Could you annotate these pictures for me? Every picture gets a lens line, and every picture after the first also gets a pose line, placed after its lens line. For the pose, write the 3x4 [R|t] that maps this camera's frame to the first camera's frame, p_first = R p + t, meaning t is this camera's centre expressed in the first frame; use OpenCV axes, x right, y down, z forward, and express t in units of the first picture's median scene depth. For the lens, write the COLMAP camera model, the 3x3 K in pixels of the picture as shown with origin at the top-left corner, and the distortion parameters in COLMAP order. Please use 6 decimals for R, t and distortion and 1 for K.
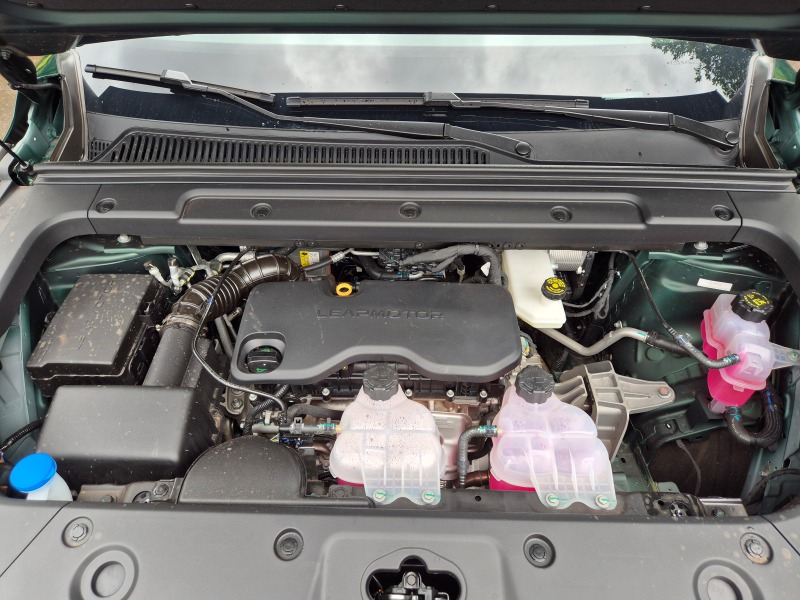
lens RADIAL K [[556.3, 0, 397.4], [0, 556.3, 300.5], [0, 0, 1]] dist [0.013561, -0.004506]
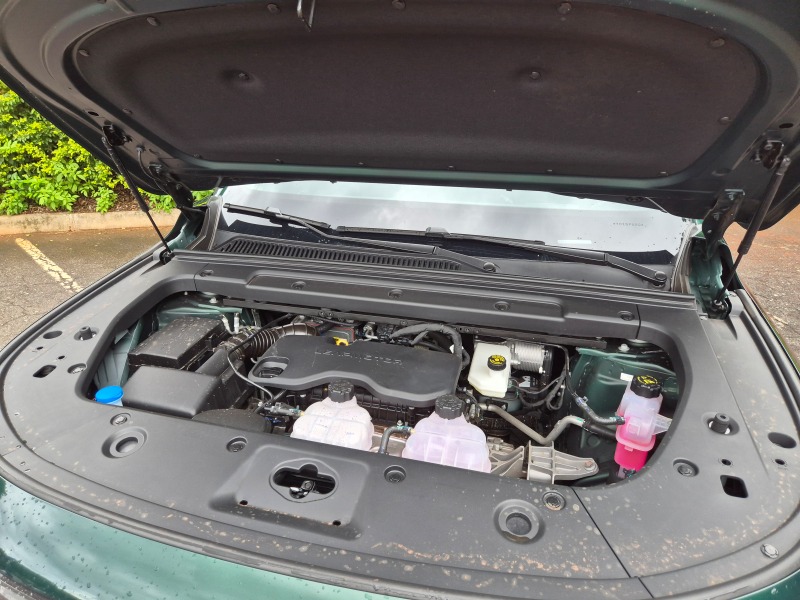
lens RADIAL K [[556.3, 0, 402.2], [0, 556.3, 300.7], [0, 0, 1]] dist [0.013561, -0.004506]
pose [[0.970932, 0.088609, -0.222350, 0.349373], [-0.162073, 0.926971, -0.338315, 0.326567], [0.176135, 0.364518, 0.914387, -0.290328]]
